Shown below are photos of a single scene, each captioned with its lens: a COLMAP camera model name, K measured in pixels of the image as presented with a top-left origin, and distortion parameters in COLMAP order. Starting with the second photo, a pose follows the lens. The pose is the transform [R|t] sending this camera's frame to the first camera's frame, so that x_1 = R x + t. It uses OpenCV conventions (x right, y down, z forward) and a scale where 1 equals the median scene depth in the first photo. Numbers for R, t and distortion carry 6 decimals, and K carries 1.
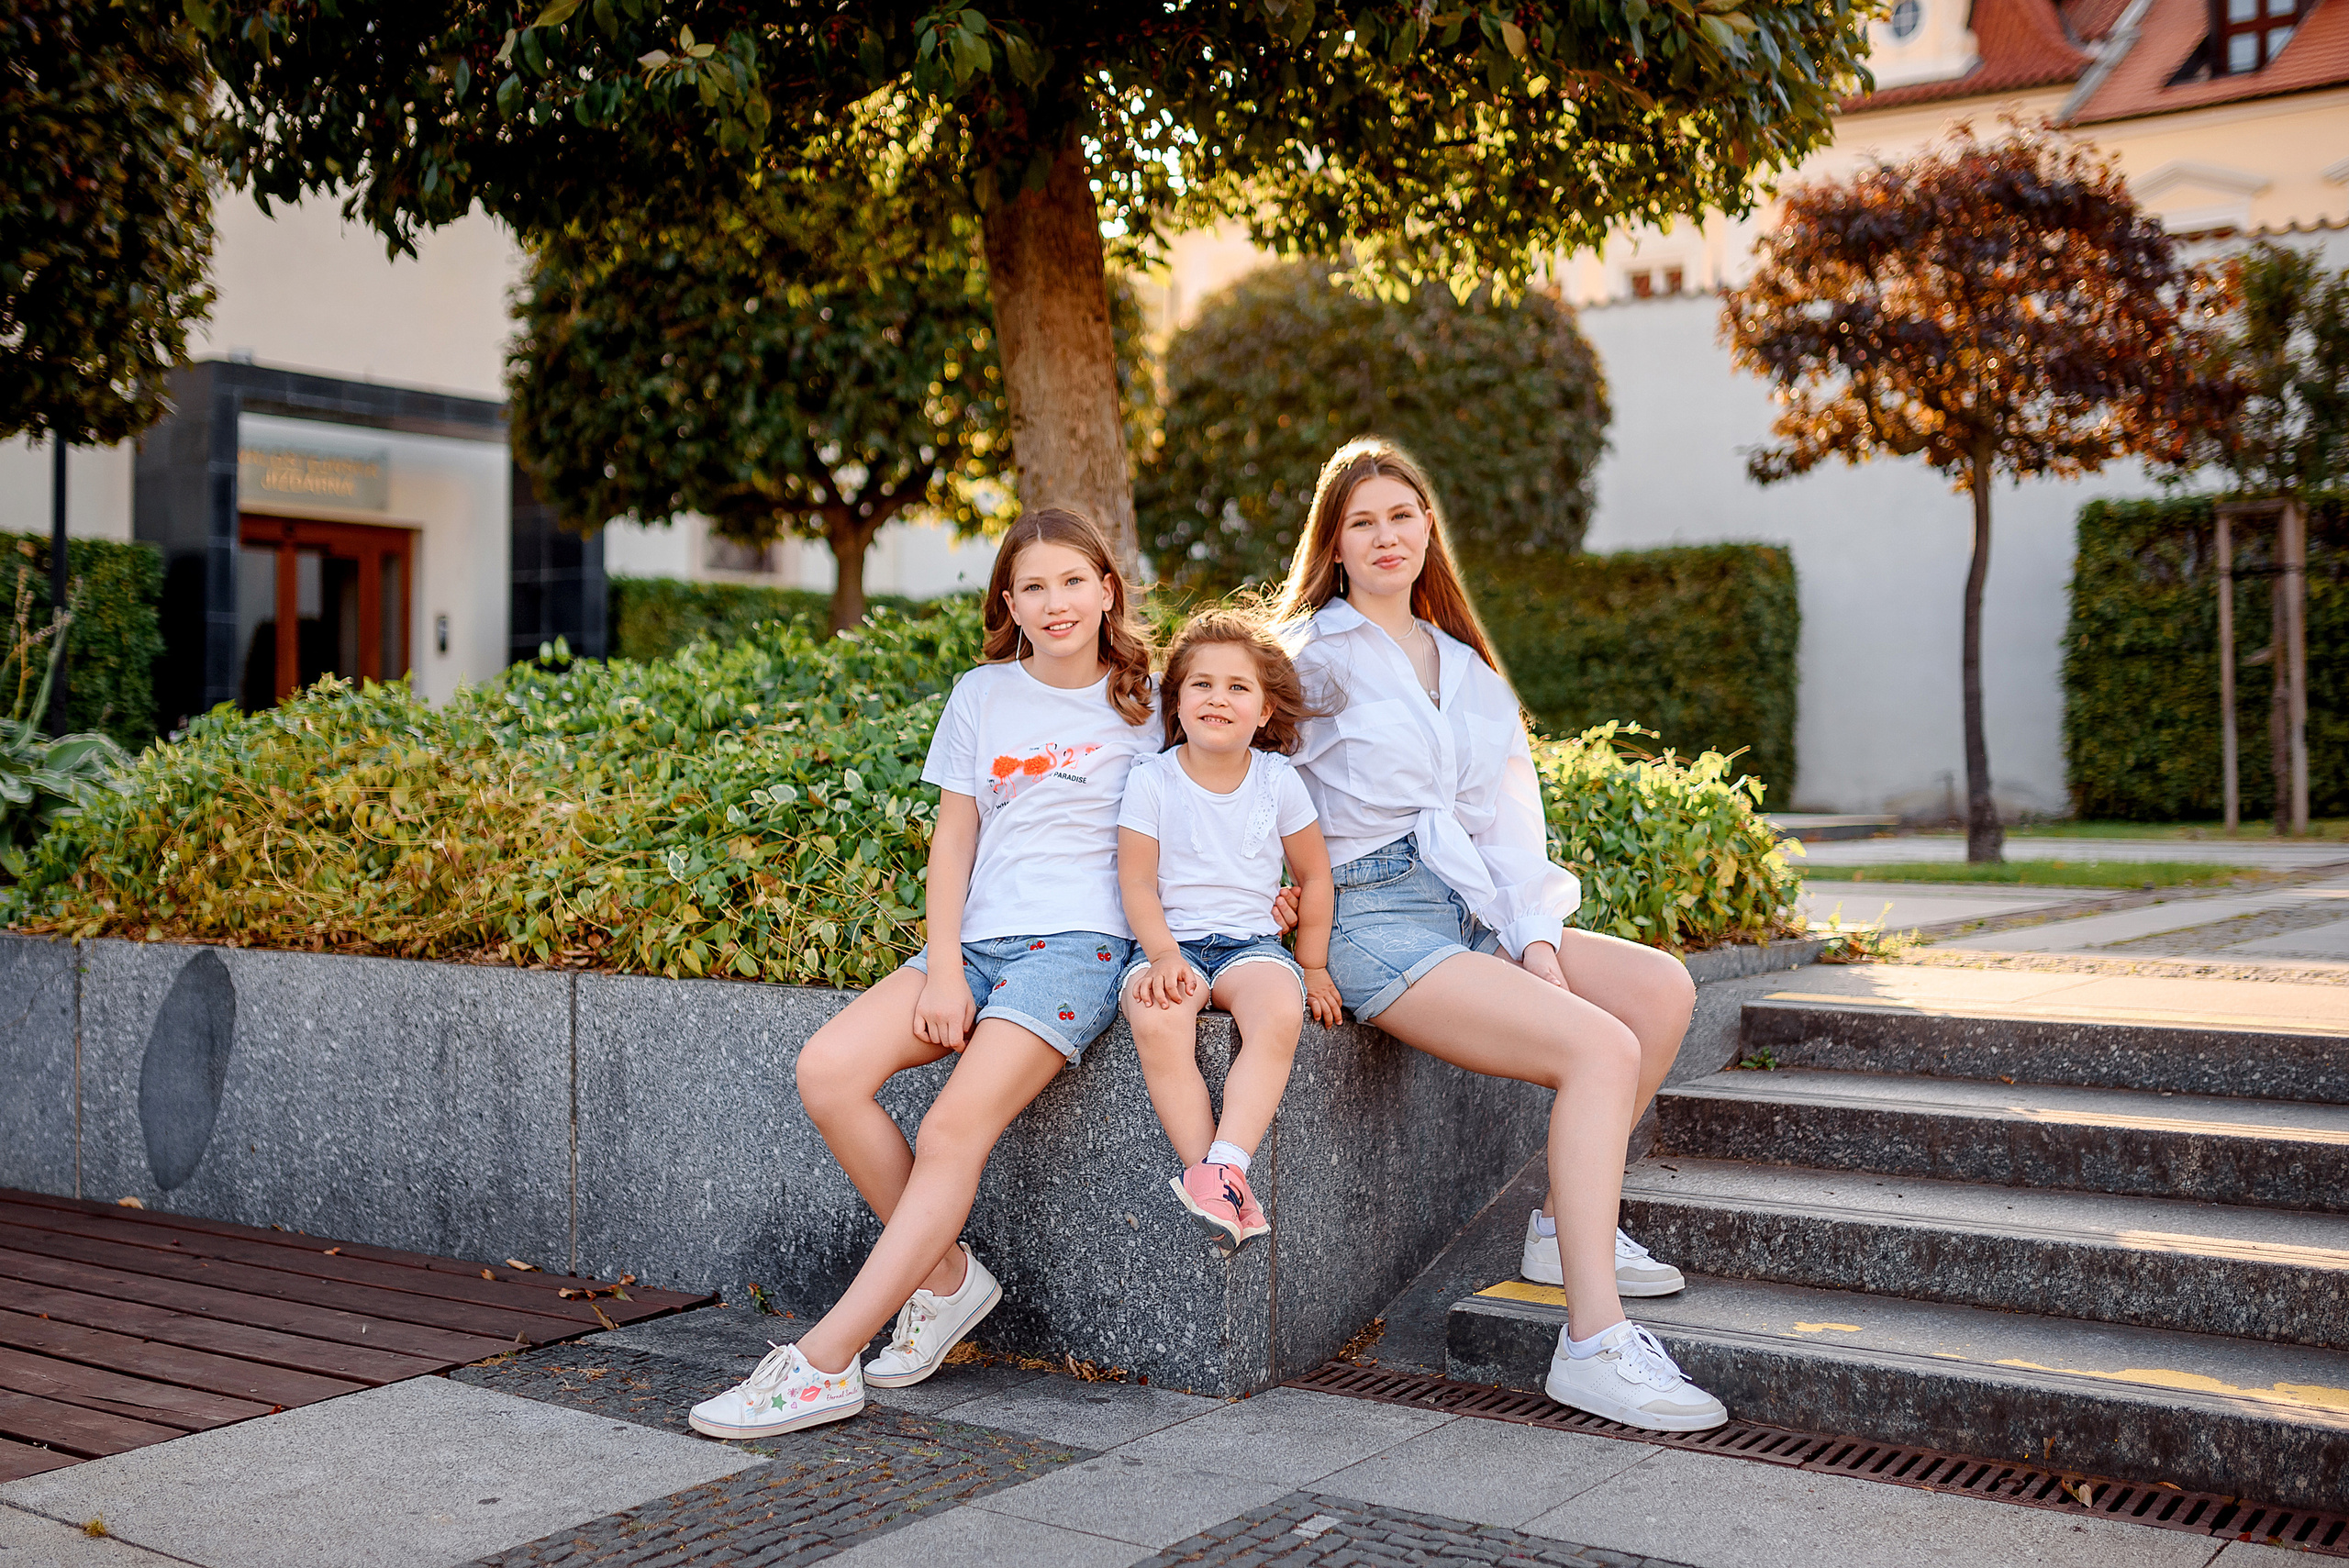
lens RADIAL K [[2588.9, 0, 1059.6], [0, 2588.9, 746.7], [0, 0, 1]] dist [-0.070890, 0.122707]
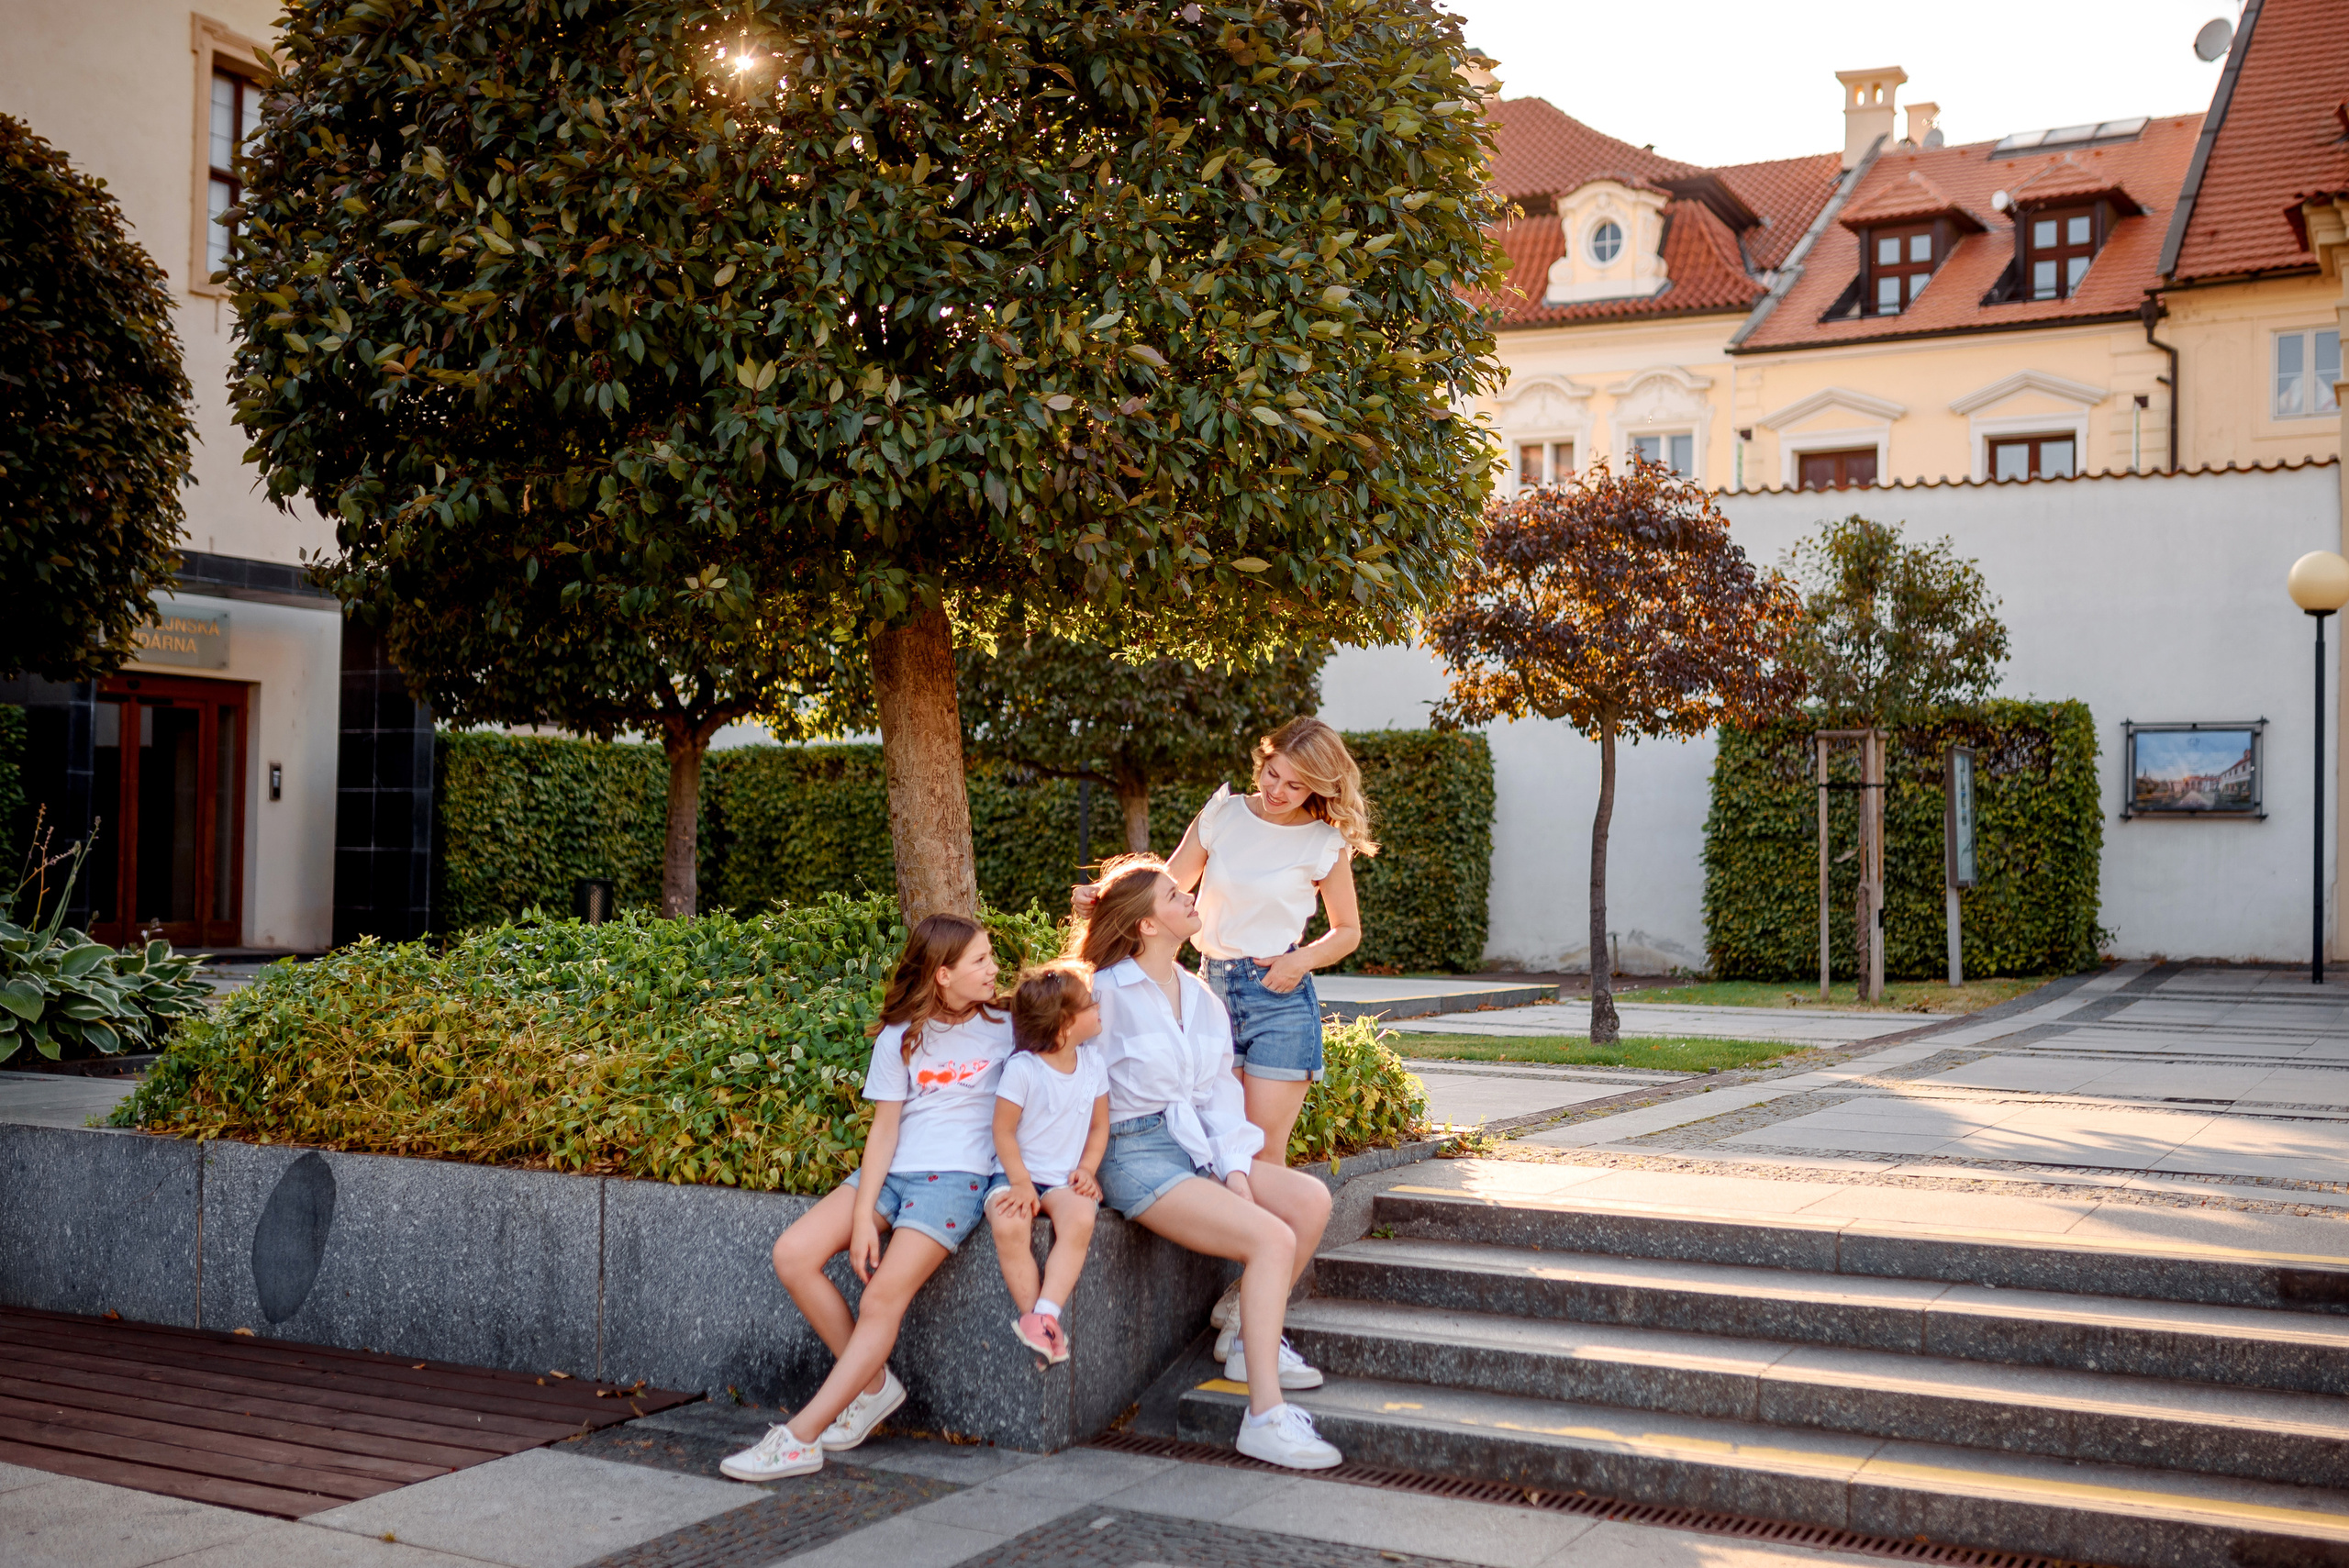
lens RADIAL K [[2436.1, 0, 1172.7], [0, 2436.1, 870.2], [0, 0, 1]] dist [-0.038874, 0.026864]
pose [[0.989934, 0.016869, 0.140522, -0.062935], [-0.017158, 0.999852, 0.000844, -0.097461], [-0.140487, -0.003246, 0.990077, -0.436489]]
